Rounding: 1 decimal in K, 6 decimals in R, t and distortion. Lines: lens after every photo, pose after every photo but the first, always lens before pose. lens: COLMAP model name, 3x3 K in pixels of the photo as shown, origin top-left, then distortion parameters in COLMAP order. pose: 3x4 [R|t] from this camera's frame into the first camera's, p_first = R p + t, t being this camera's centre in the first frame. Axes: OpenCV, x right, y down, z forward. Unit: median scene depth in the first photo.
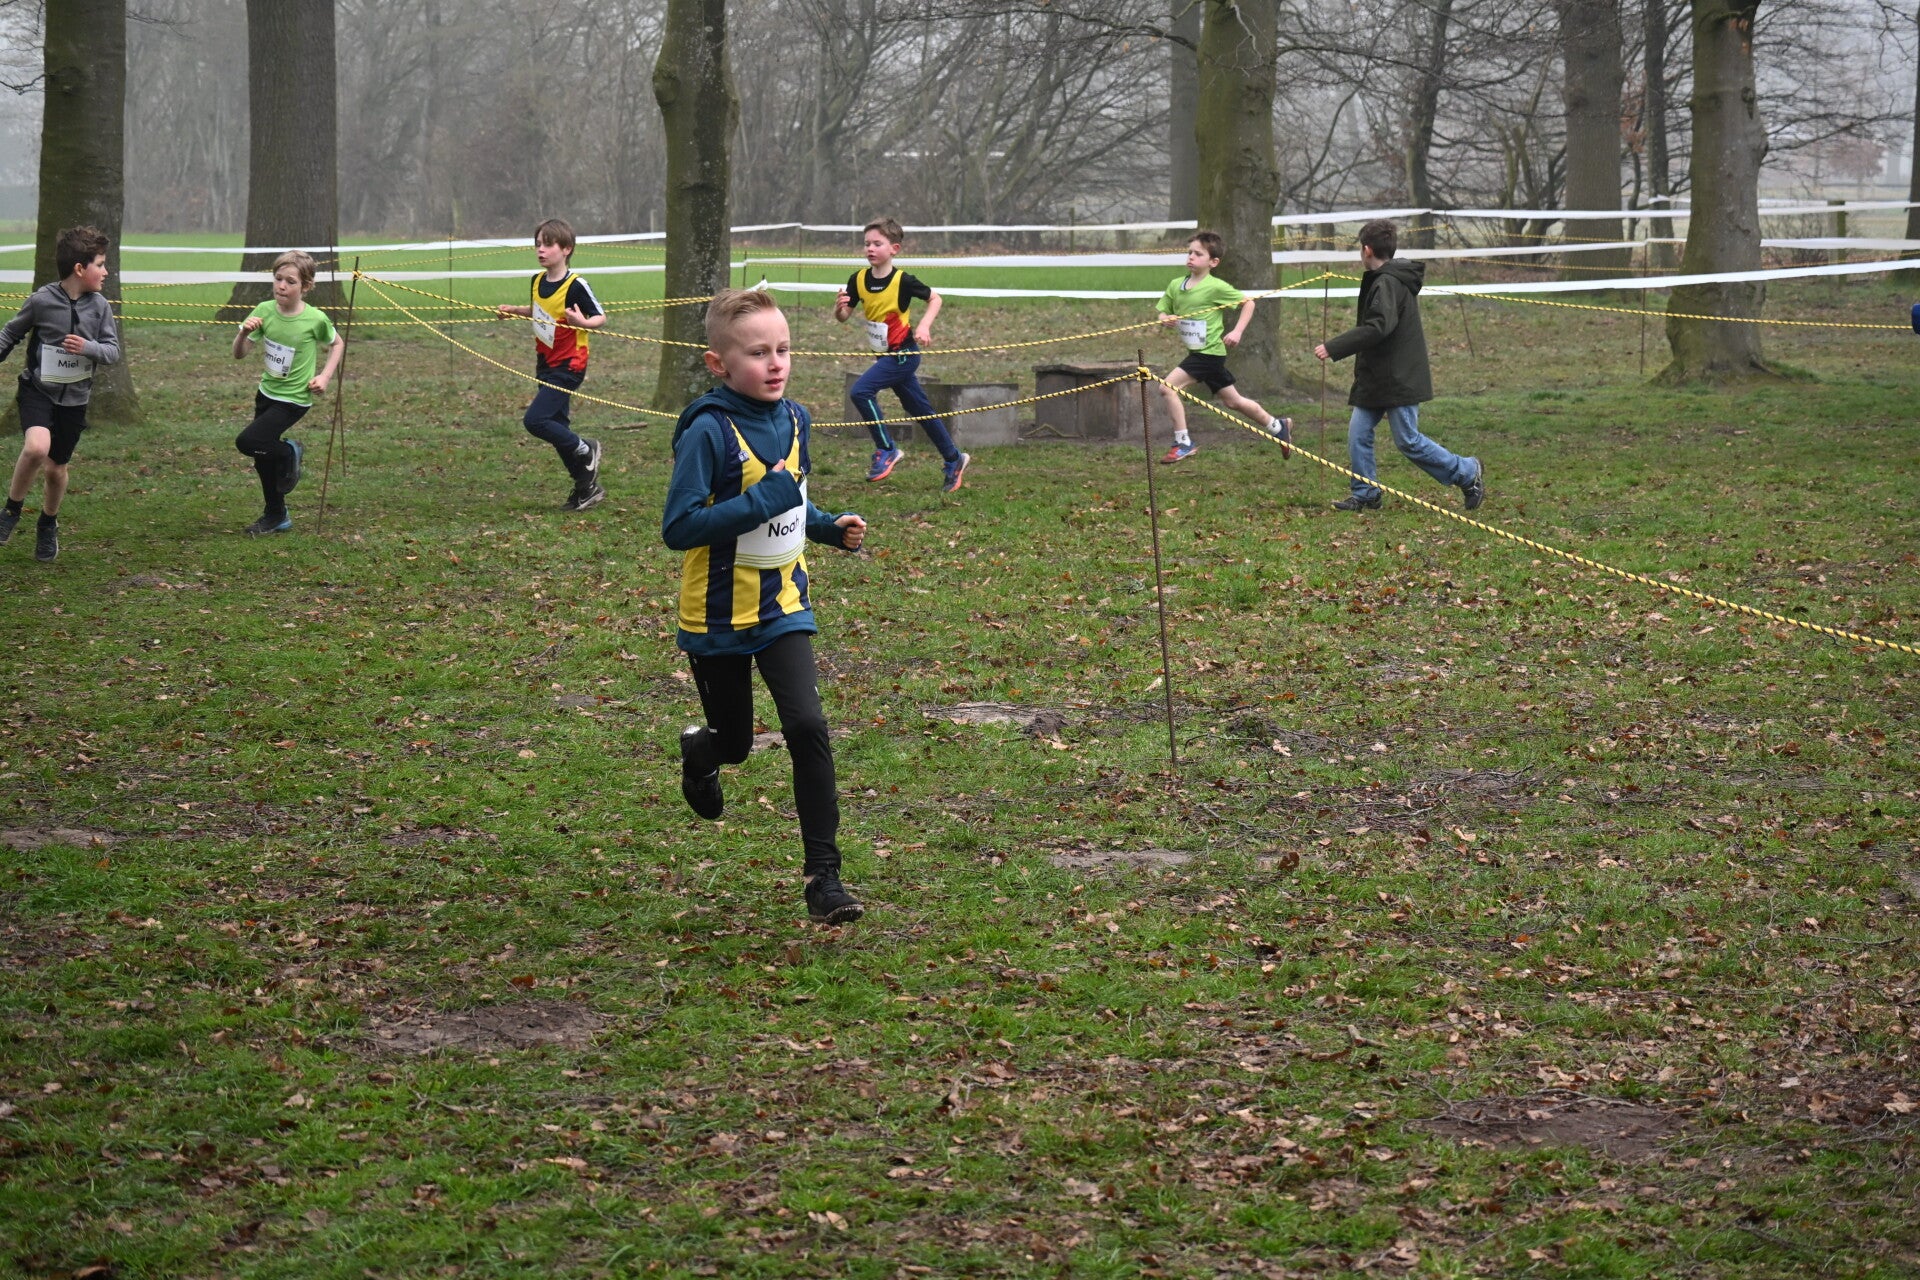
lens RADIAL K [[4186.3, 0, 969.5], [0, 4186.3, 611.5], [0, 0, 1]] dist [-0.004453, -0.014881]
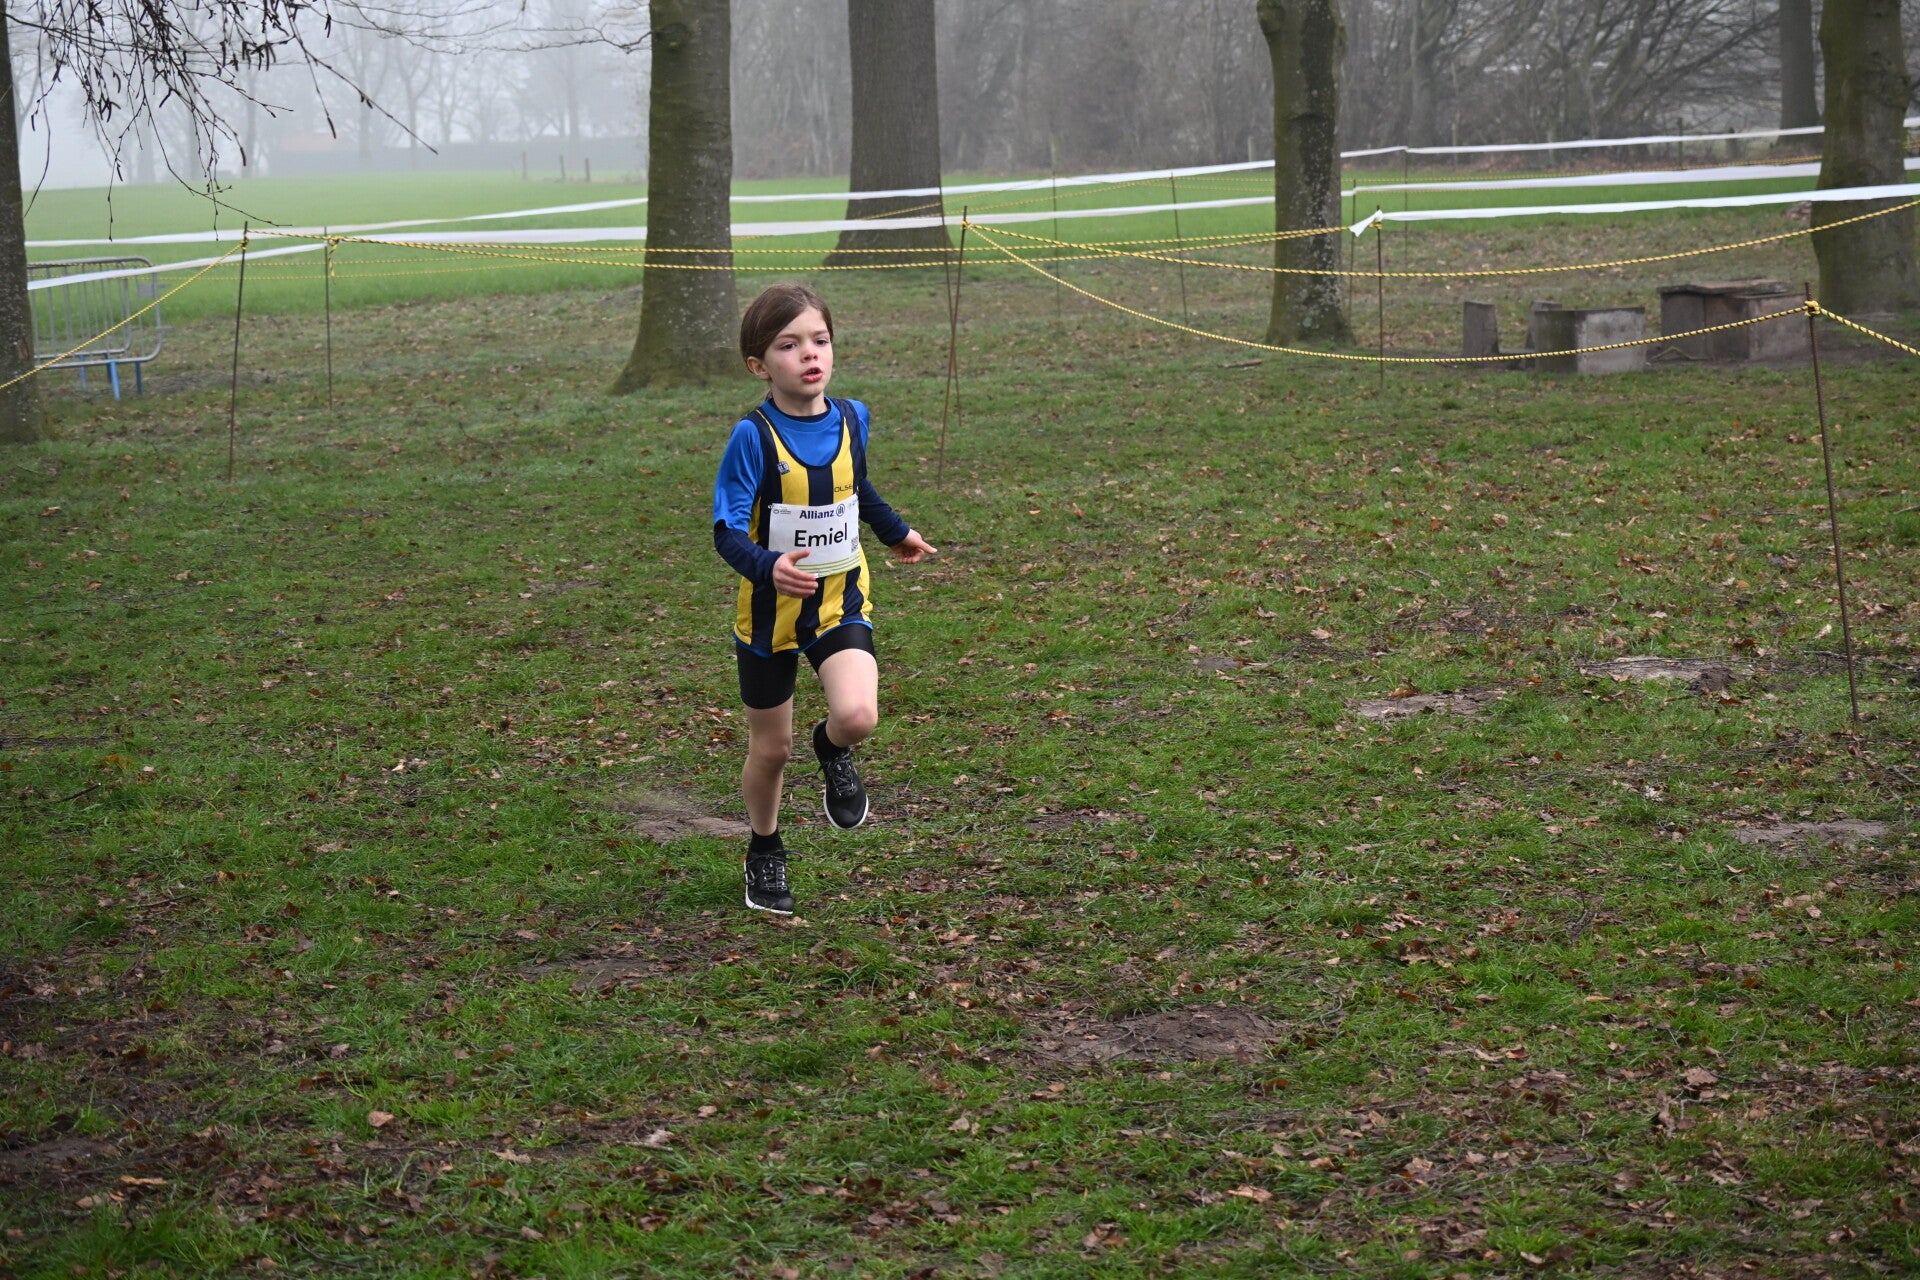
lens RADIAL K [[4168.7, 0, 960.0], [0, 4168.7, 640.0], [0, 0, 1]] dist [0.002477, -0.177920]
pose [[0.989050, -0.023867, -0.145639, -0.010087], [0.027591, 0.999341, 0.023604, -0.007202], [0.144980, -0.027364, 0.989056, 0.033586]]
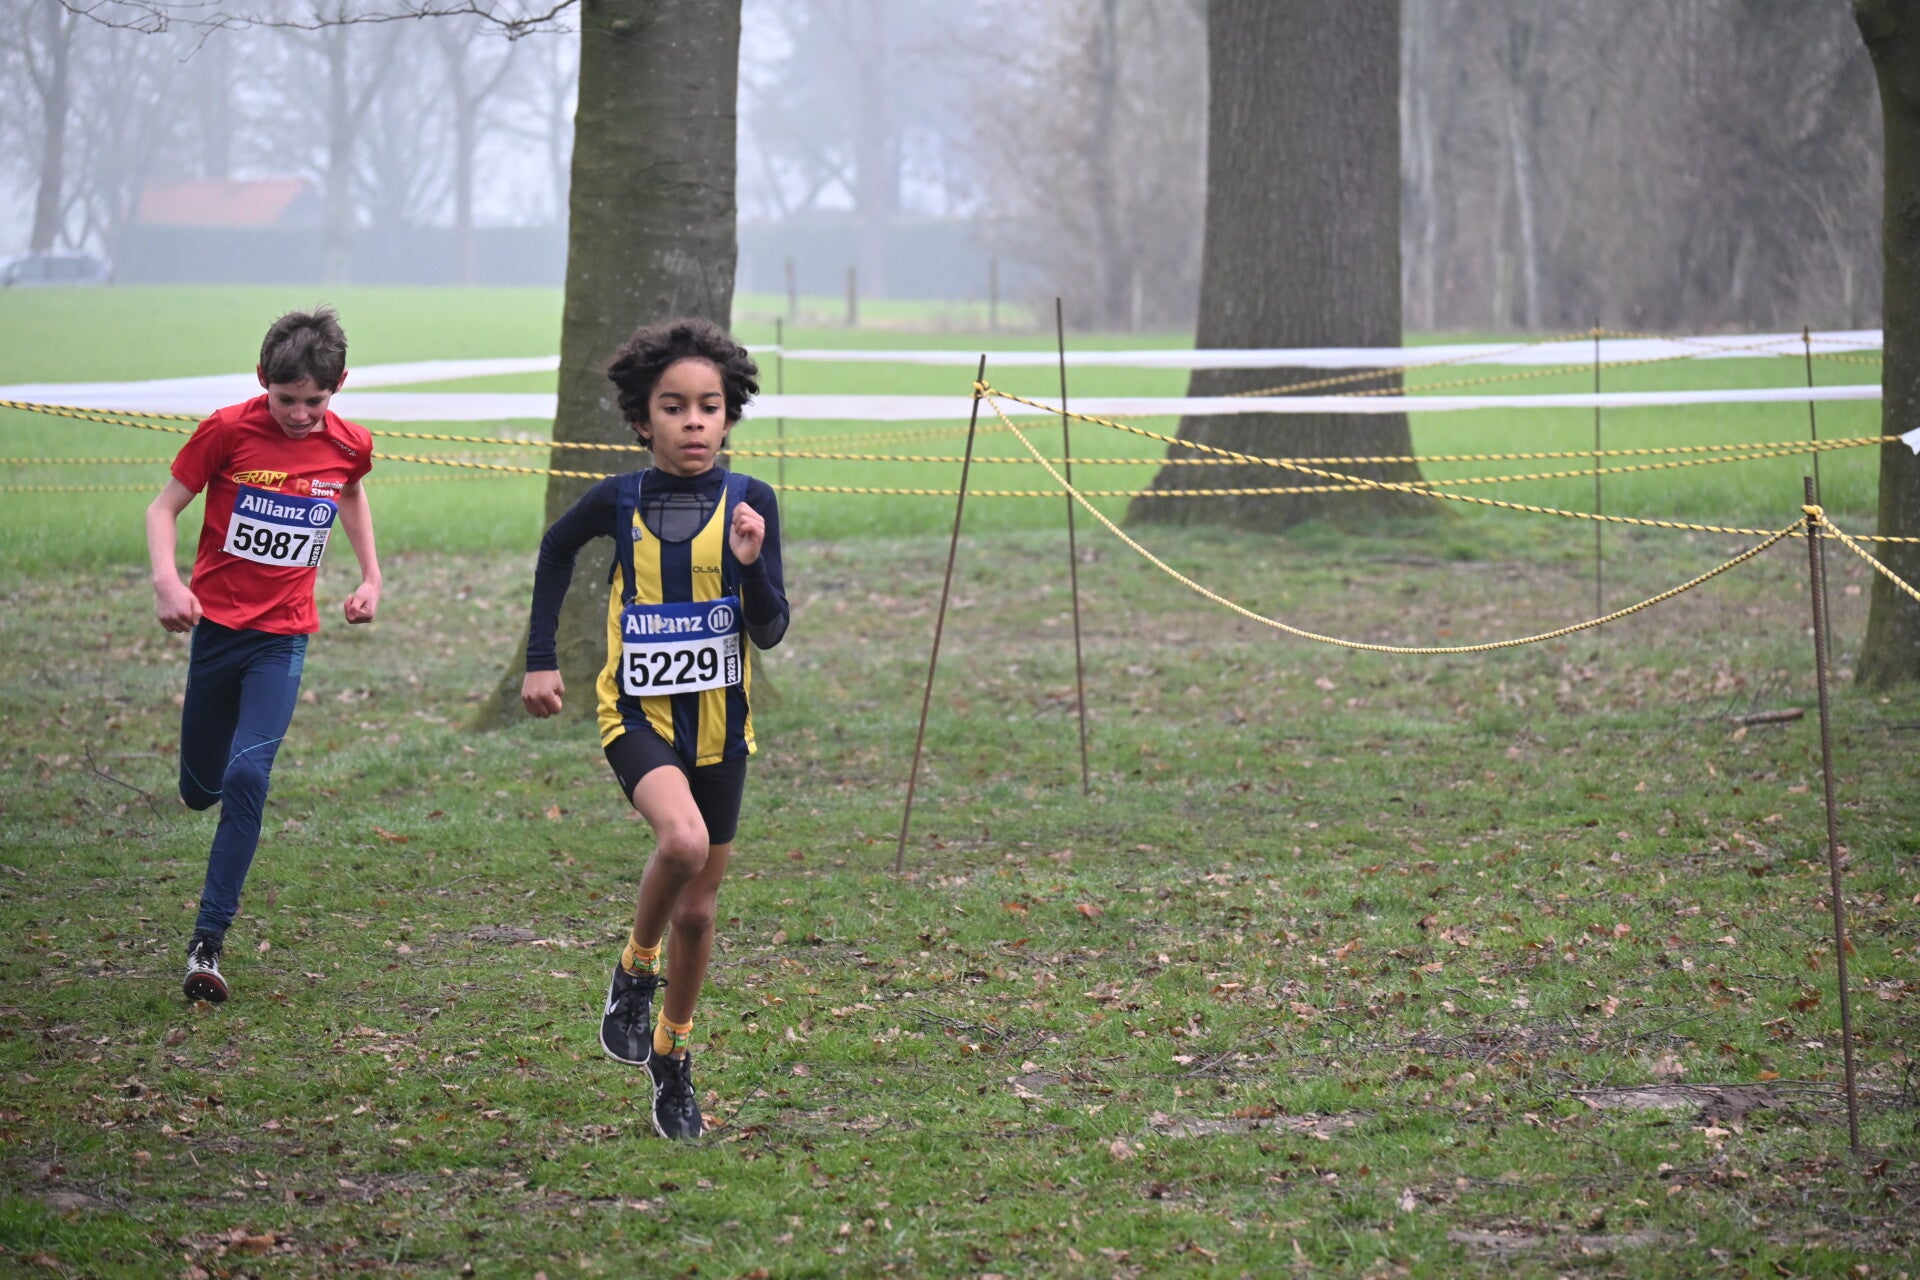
lens RADIAL K [[11874.9, 0, 1015.5], [0, 11874.9, 640.0], [0, 0, 1]] dist [0.180762, -16.220718]
pose [[0.971487, 0.000674, -0.237091, 0.256115], [-0.016053, 0.997888, -0.062941, 0.054861], [0.236548, 0.064953, 0.969446, -0.539660]]
